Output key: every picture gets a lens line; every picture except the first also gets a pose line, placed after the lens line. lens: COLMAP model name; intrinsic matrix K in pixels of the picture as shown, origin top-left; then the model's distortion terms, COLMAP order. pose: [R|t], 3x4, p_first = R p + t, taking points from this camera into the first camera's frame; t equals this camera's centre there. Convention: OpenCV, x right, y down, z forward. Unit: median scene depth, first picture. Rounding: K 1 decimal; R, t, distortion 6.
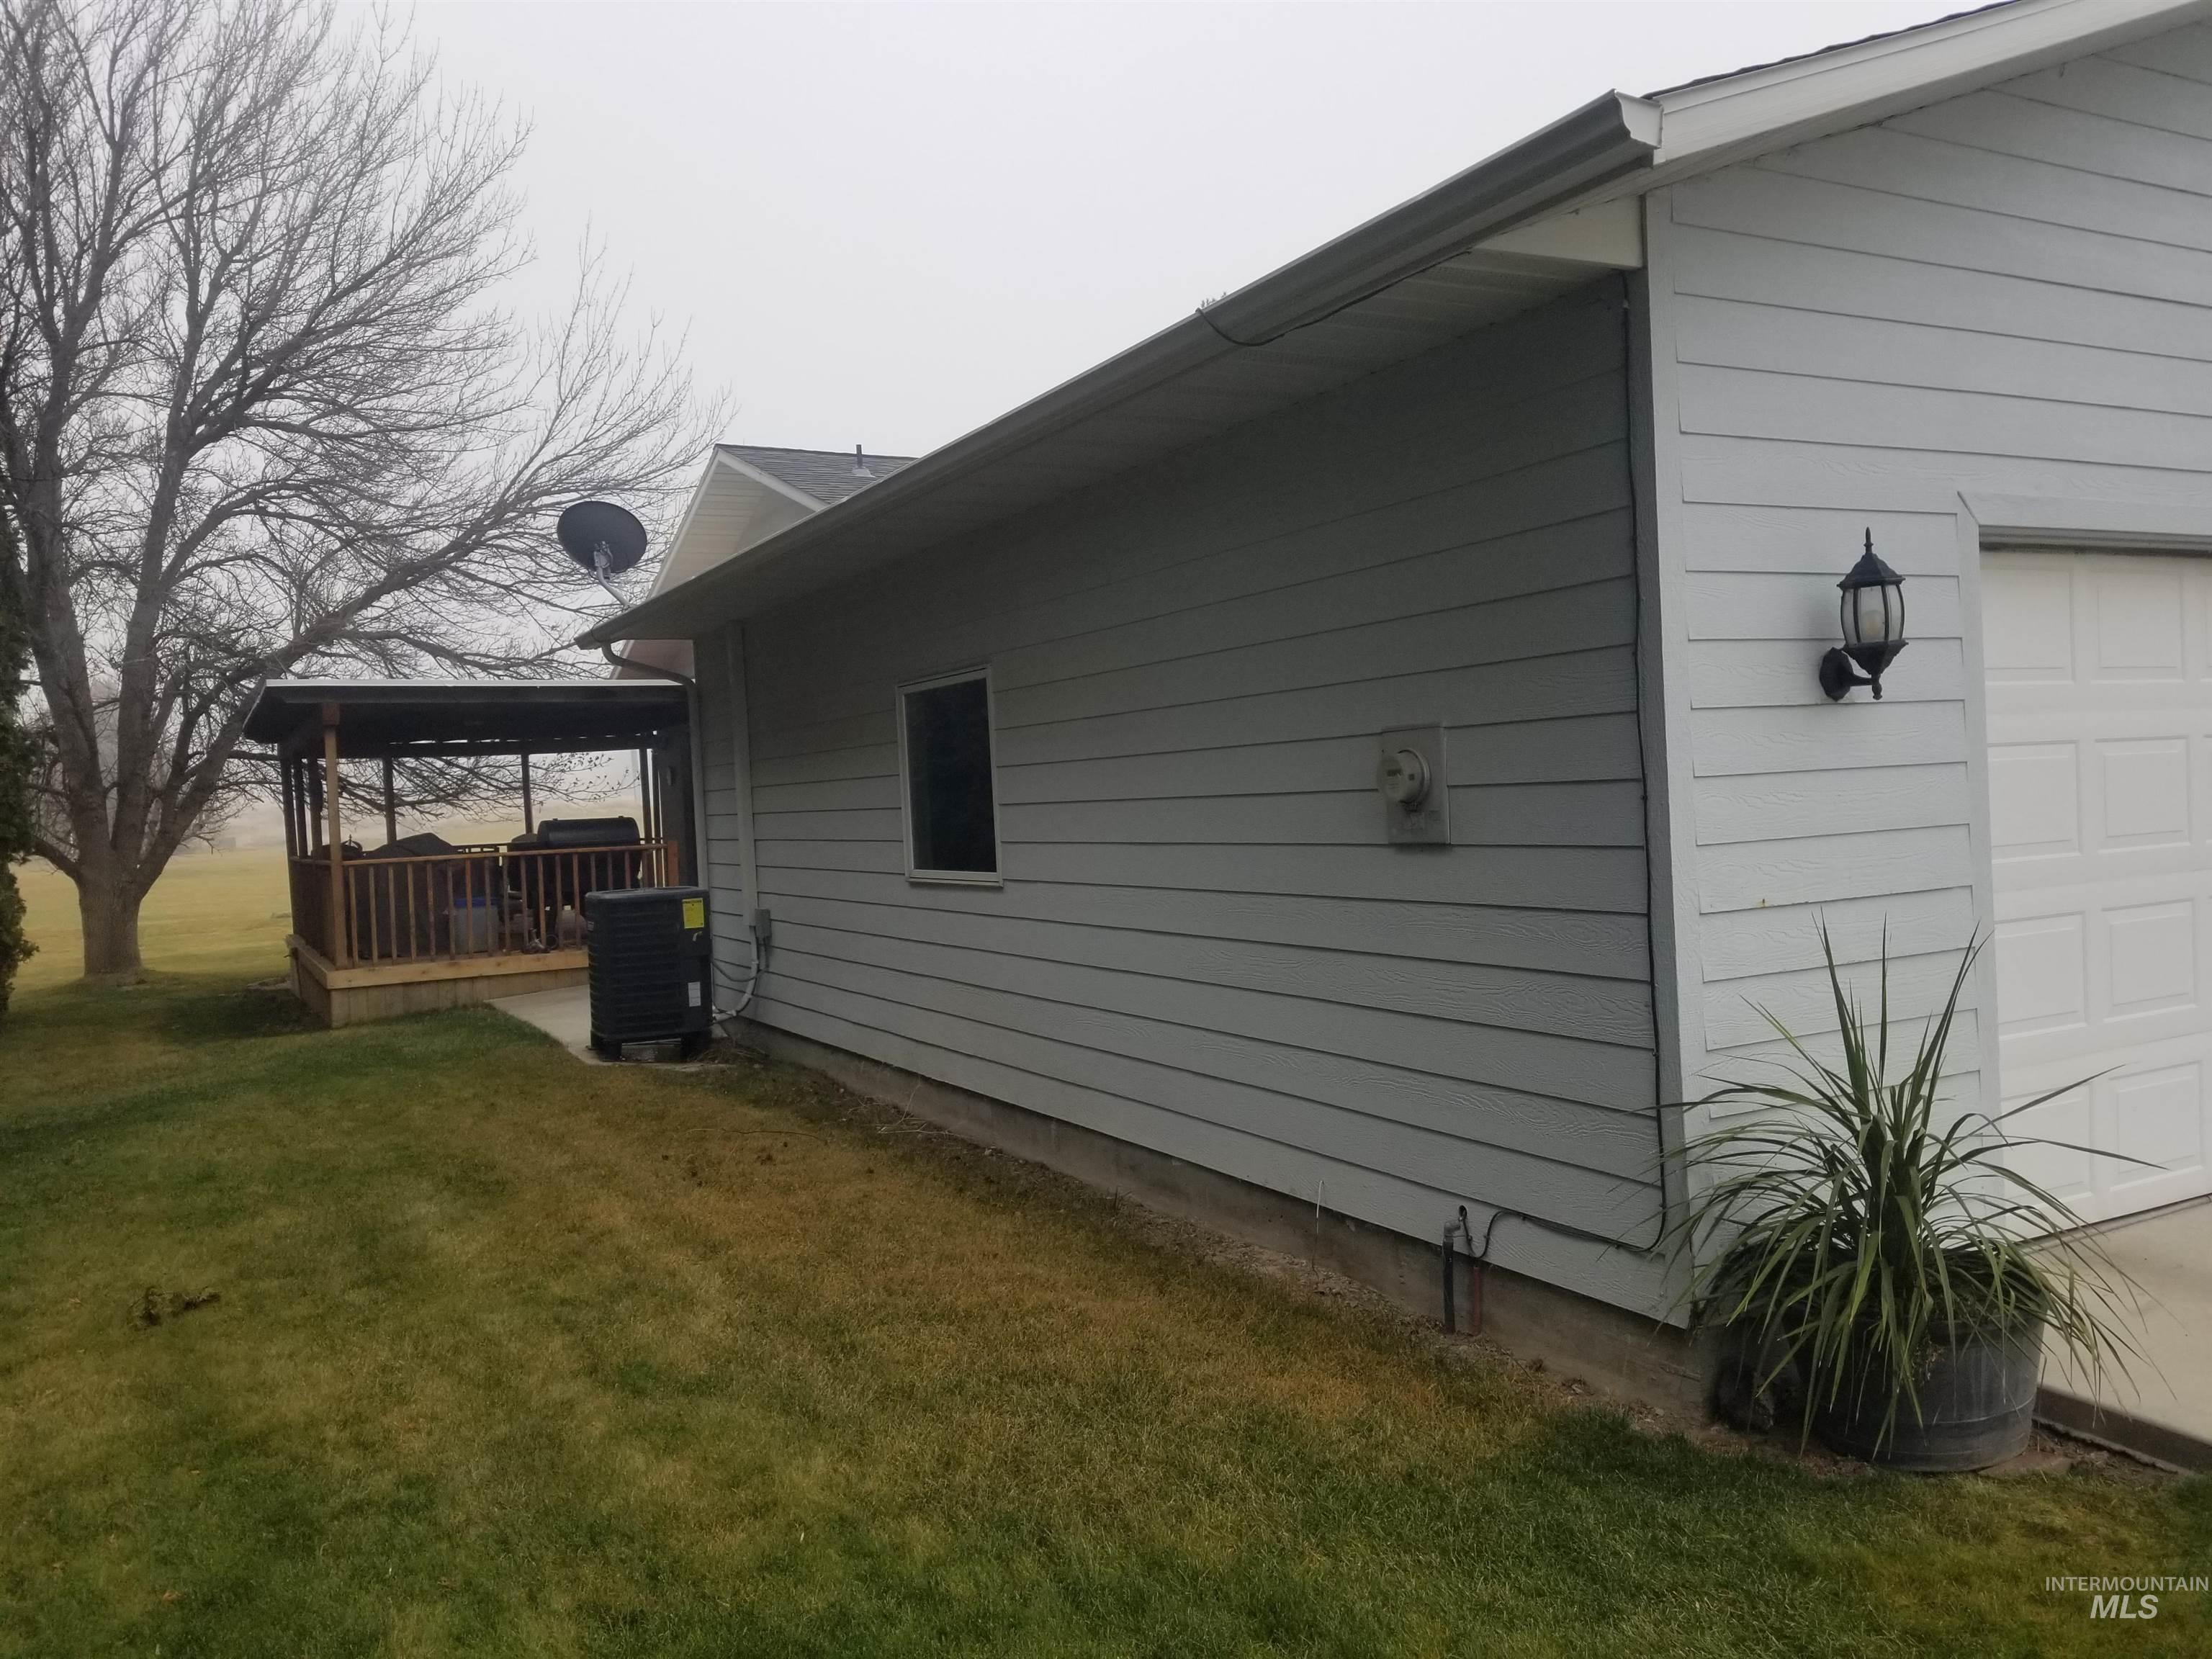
lens RADIAL K [[1714.1, 0, 1106.0], [0, 1714.1, 829.5], [0, 0, 1]] dist [-0.001486, 0.002970]
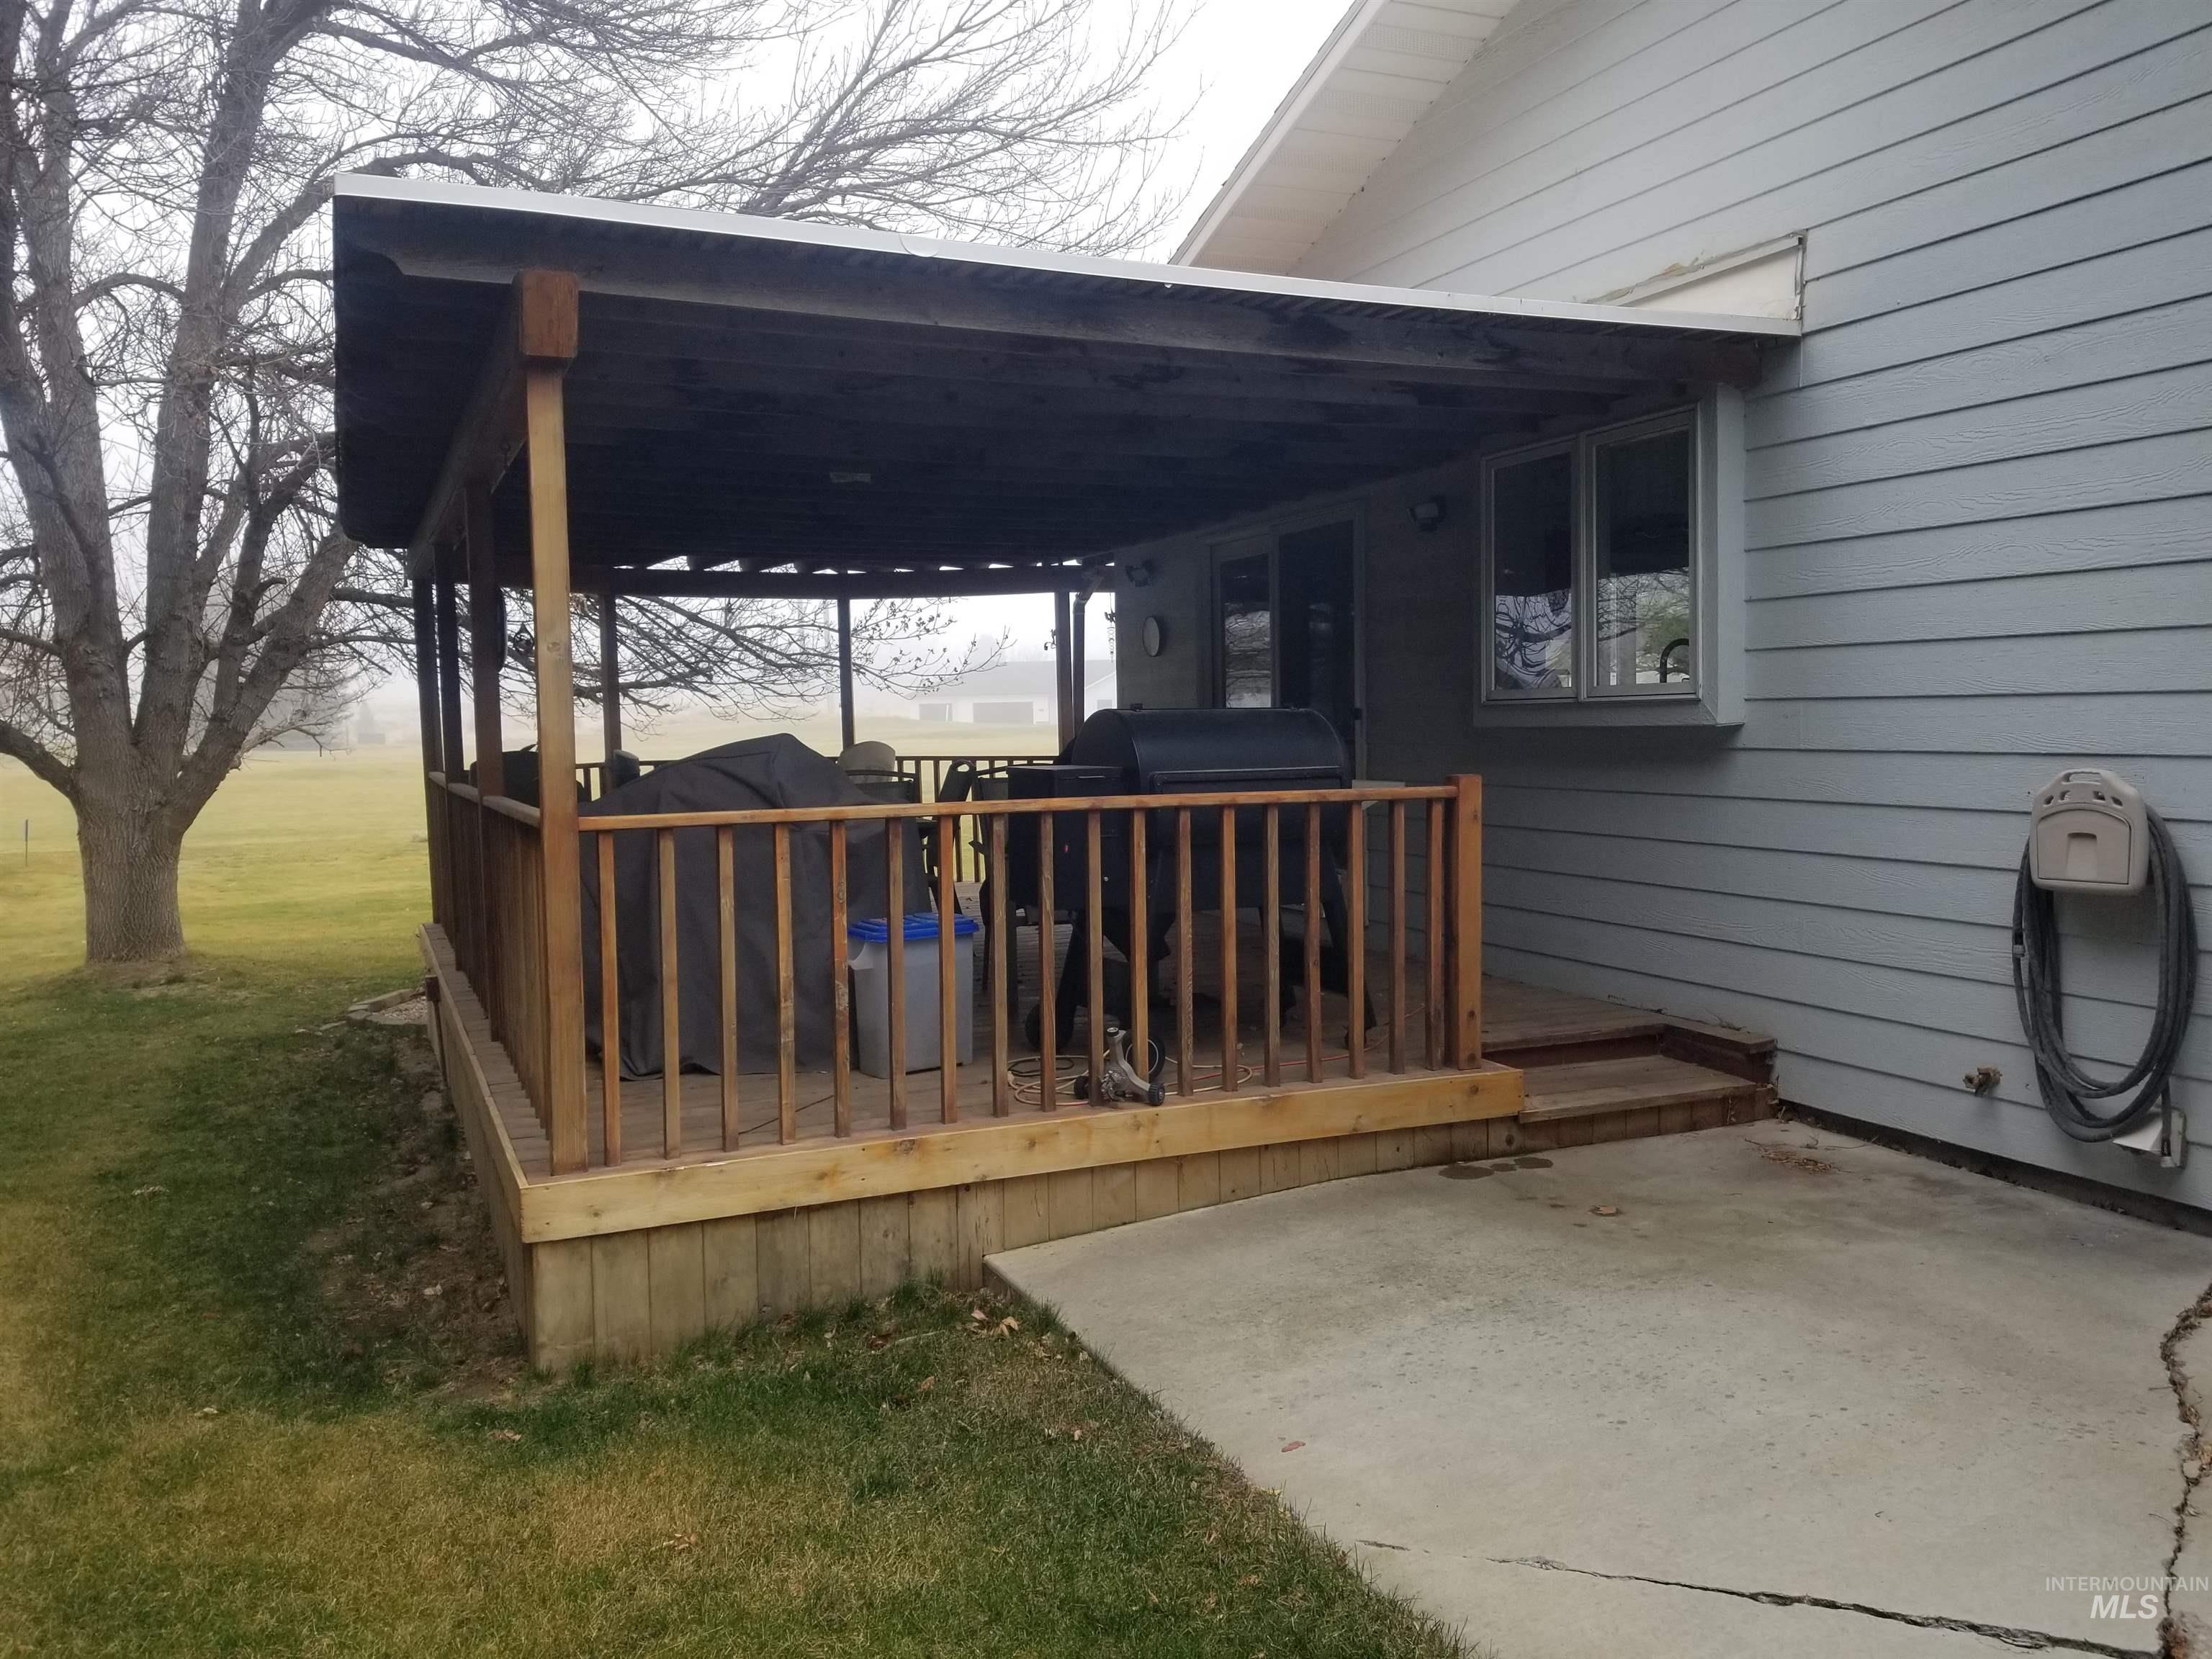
lens RADIAL K [[1714.1, 0, 1106.0], [0, 1714.1, 829.5], [0, 0, 1]] dist [-0.001486, 0.002970]
pose [[0.996726, 0.035687, -0.072551, -0.212400], [-0.032419, 0.998427, 0.045736, 0.002556], [0.074069, -0.043234, 0.996316, 0.453080]]
